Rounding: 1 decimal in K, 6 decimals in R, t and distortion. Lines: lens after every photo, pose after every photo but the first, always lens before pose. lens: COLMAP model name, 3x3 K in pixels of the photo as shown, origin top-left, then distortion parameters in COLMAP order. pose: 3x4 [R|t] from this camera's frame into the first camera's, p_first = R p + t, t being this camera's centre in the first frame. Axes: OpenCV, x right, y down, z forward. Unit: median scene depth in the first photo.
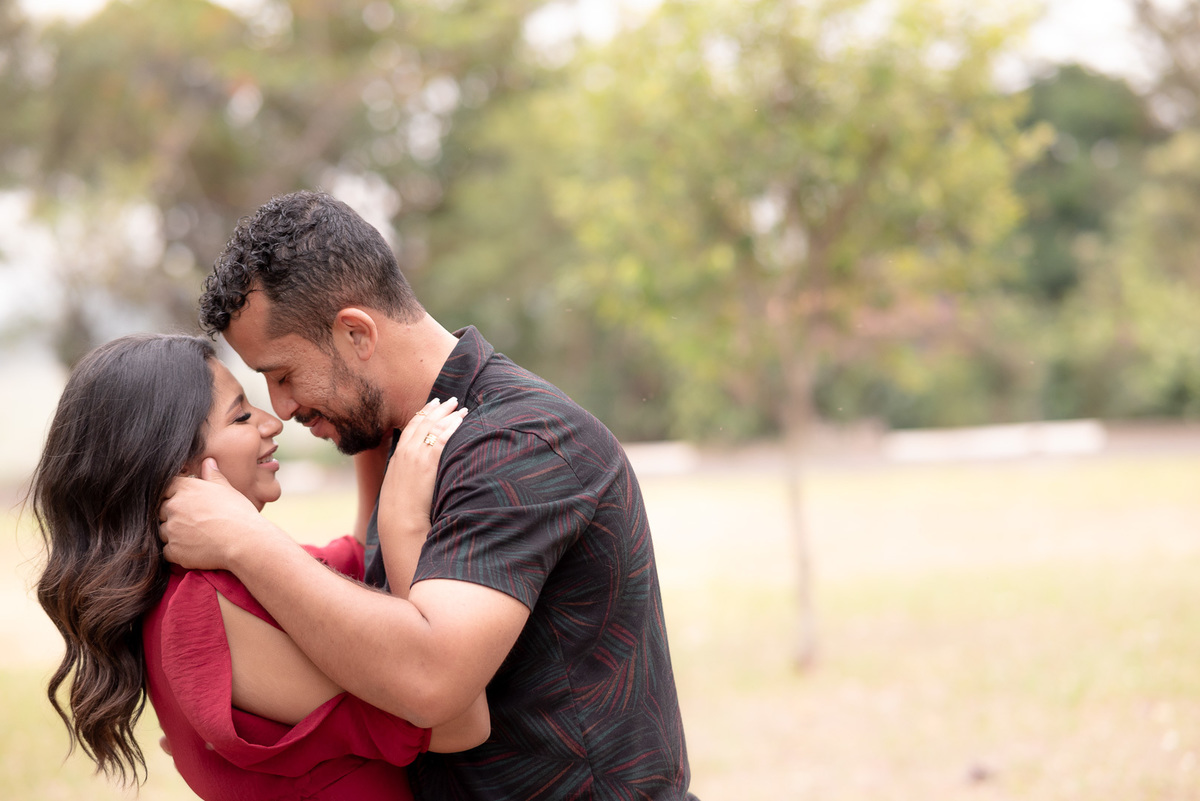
lens RADIAL K [[2923.2, 0, 600.0], [0, 2923.2, 400.5], [0, 0, 1]] dist [0.330060, -0.483325]
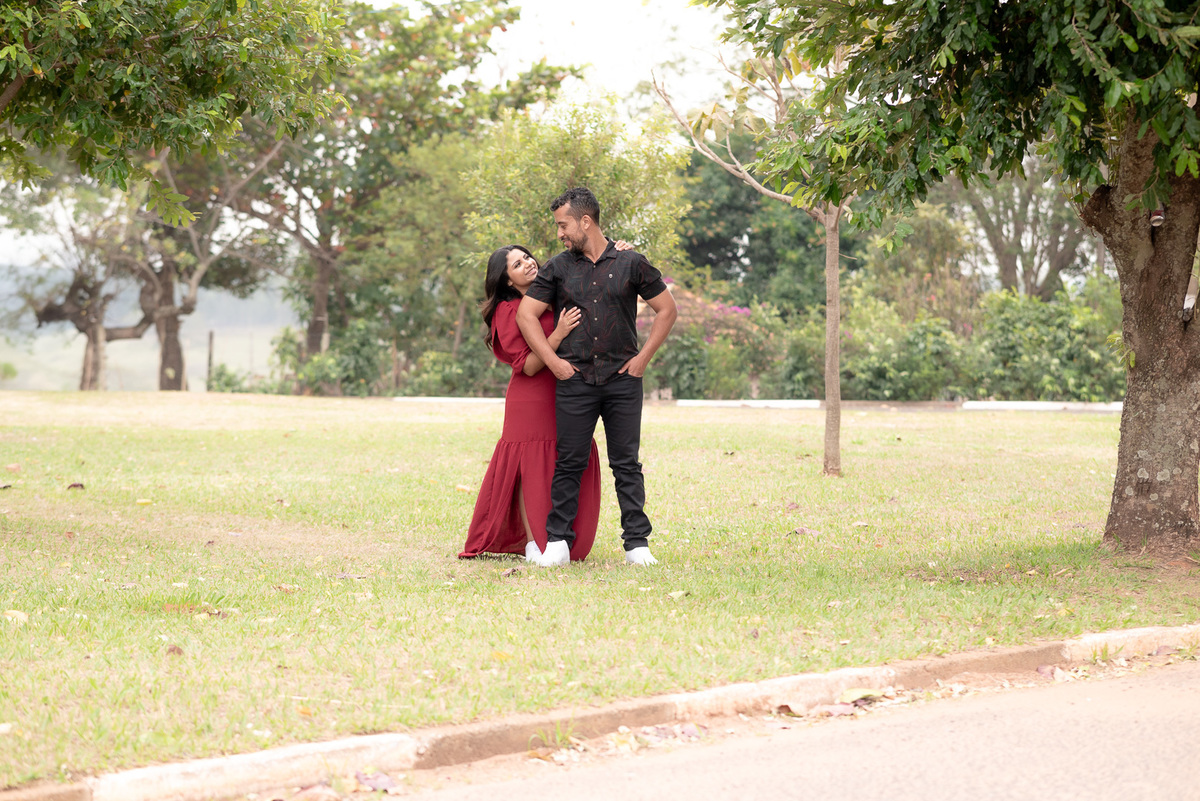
lens RADIAL K [[2923.2, 0, 600.0], [0, 2923.2, 400.5], [0, 0, 1]] dist [0.330060, -0.483325]
pose [[0.997670, 0.052497, 0.043567, -0.004209], [-0.052255, 0.998611, -0.006675, 0.068108], [-0.043857, 0.004382, 0.999028, -1.079567]]
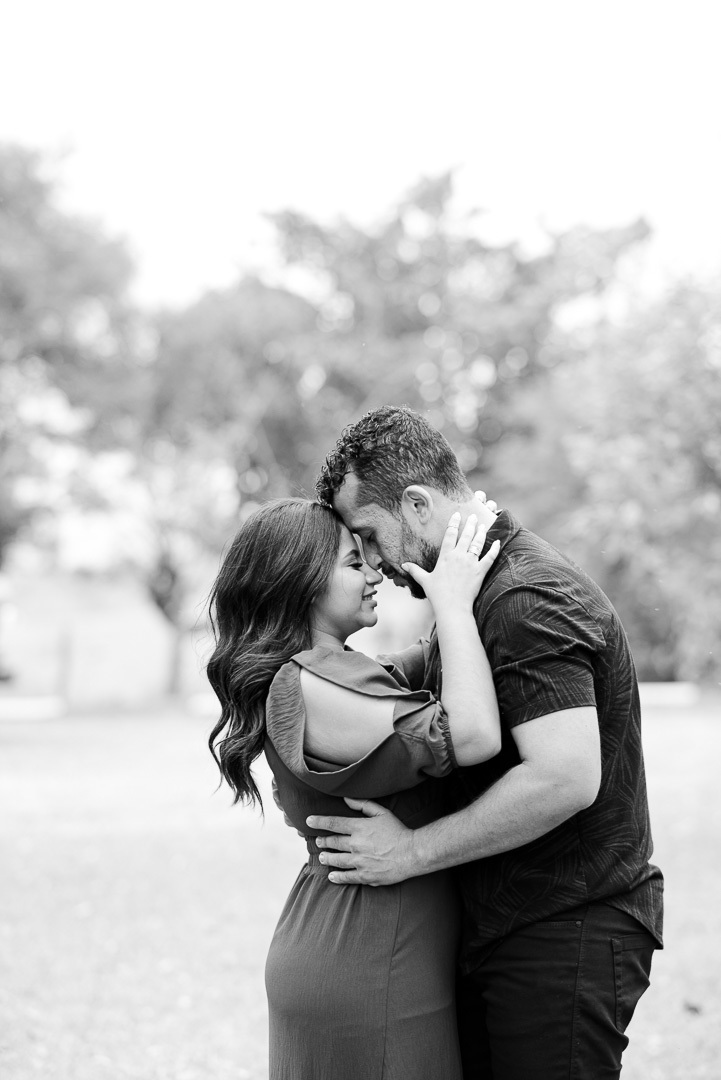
lens RADIAL K [[2662.0, 0, 360.5], [0, 2662.0, 540.0], [0, 0, 1]] dist [0.632580, -0.155295]
pose [[0.995153, 0.013226, -0.097444, 0.005574], [-0.017461, 0.998934, -0.042741, 0.014262], [0.096774, 0.044235, 0.994323, -0.090517]]
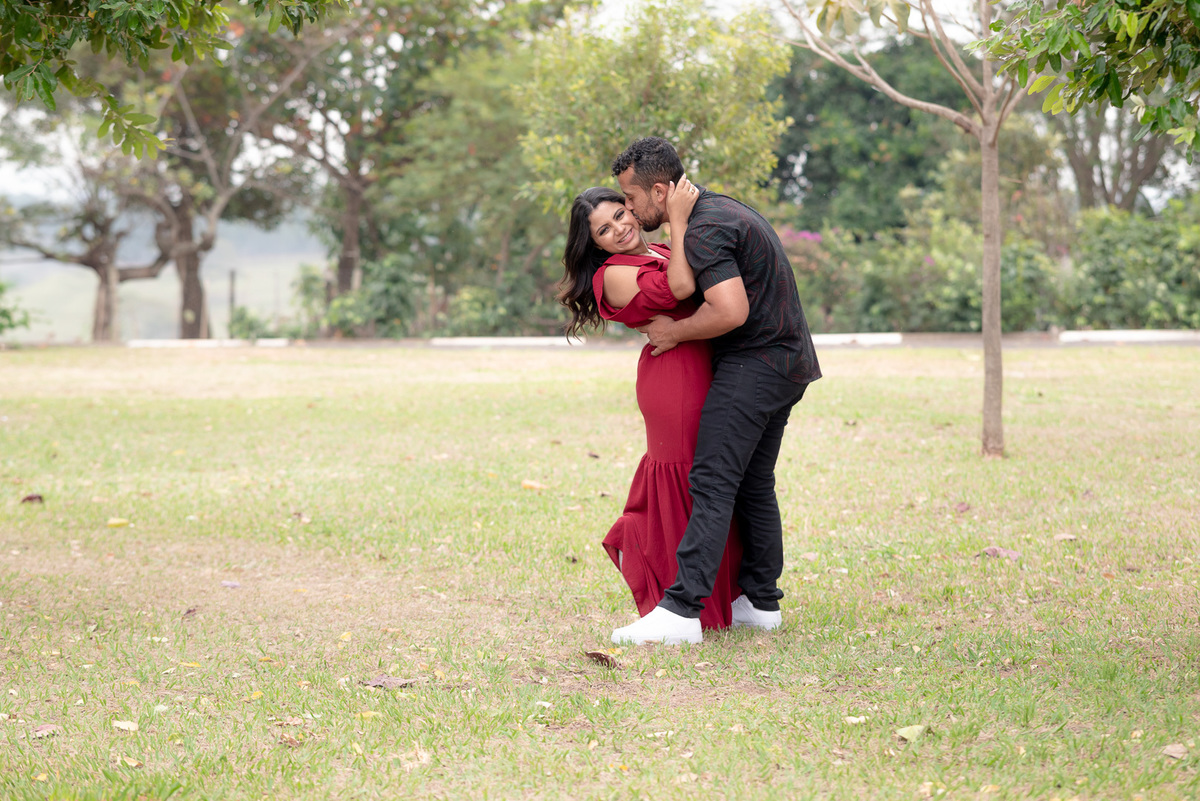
lens RADIAL K [[2923.2, 0, 600.0], [0, 2923.2, 400.5], [0, 0, 1]] dist [0.330060, -0.483325]
pose [[0.998906, 0.033284, 0.032846, -0.019245], [-0.033973, 0.999209, 0.020662, 0.046419], [-0.032132, -0.021755, 0.999247, -0.742878]]
